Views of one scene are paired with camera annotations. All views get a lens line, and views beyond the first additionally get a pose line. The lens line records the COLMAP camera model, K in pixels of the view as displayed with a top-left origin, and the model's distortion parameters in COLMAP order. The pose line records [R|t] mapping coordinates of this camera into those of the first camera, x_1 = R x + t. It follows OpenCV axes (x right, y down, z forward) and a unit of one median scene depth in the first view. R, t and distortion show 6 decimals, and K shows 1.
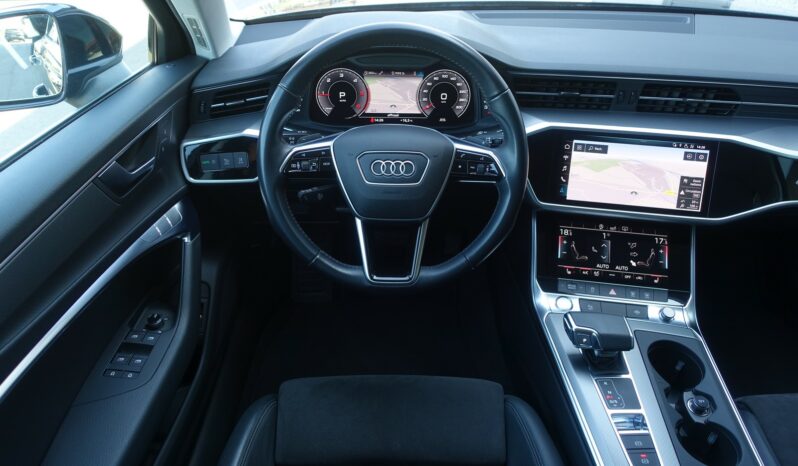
lens RADIAL K [[546.8, 0, 399.0], [0, 546.8, 233.0], [0, 0, 1]] dist [-0.005561, 0.001660]
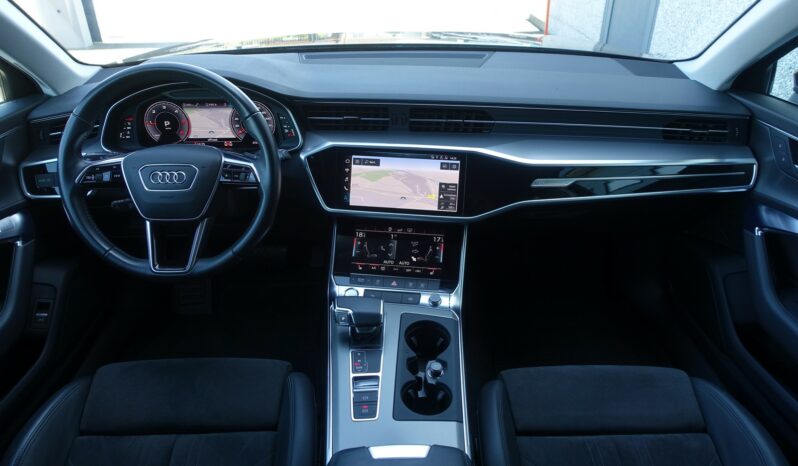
lens RADIAL K [[546.8, 0, 399.0], [0, 546.8, 233.0], [0, 0, 1]] dist [-0.005561, 0.001660]
pose [[0.999651, -0.024126, 0.010720, 0.392548], [0.024852, 0.996974, -0.073658, 0.087293], [-0.008911, 0.073899, 0.997226, -0.177607]]
